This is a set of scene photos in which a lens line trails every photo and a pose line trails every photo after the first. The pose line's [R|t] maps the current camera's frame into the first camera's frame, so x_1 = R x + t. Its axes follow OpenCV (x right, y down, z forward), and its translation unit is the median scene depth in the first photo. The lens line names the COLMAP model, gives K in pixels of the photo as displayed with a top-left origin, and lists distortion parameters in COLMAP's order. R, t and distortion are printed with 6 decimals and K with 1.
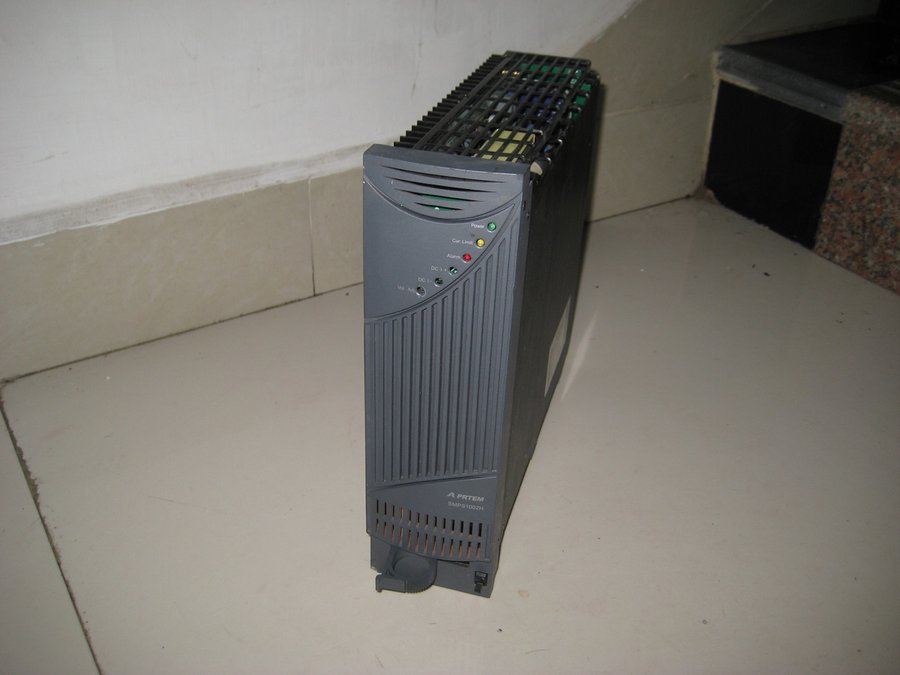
lens RADIAL K [[957.9, 0, 450.0], [0, 957.9, 337.5], [0, 0, 1]] dist [-0.121507, 0.006475]
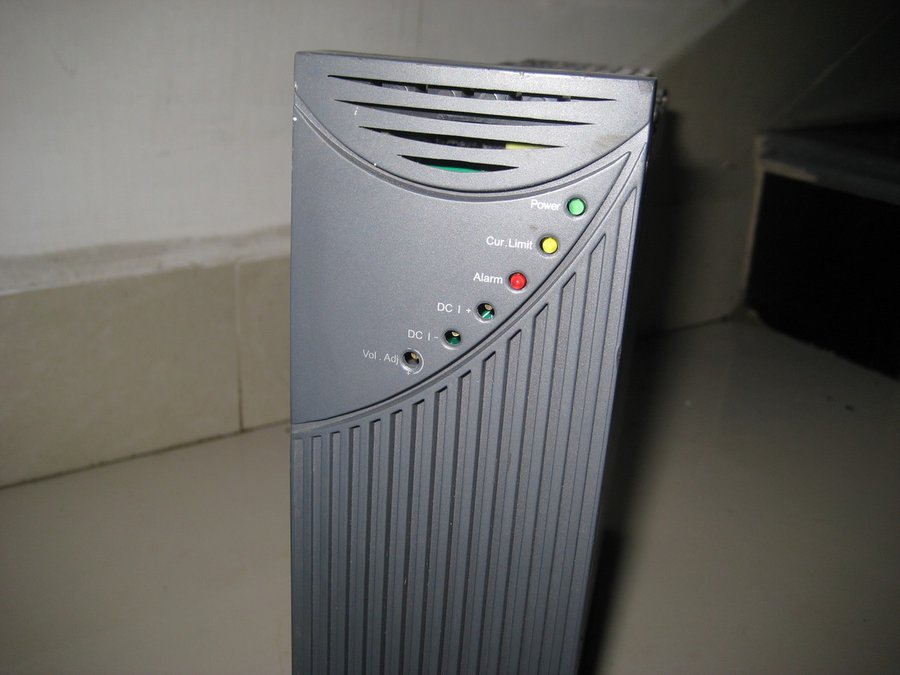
lens RADIAL K [[957.9, 0, 450.0], [0, 957.9, 337.5], [0, 0, 1]] dist [-0.121507, 0.006475]
pose [[0.999149, 0.009594, 0.040110, -0.018888], [-0.002330, 0.984141, -0.177372, 0.013781], [-0.041175, 0.177128, 0.983326, 0.328276]]
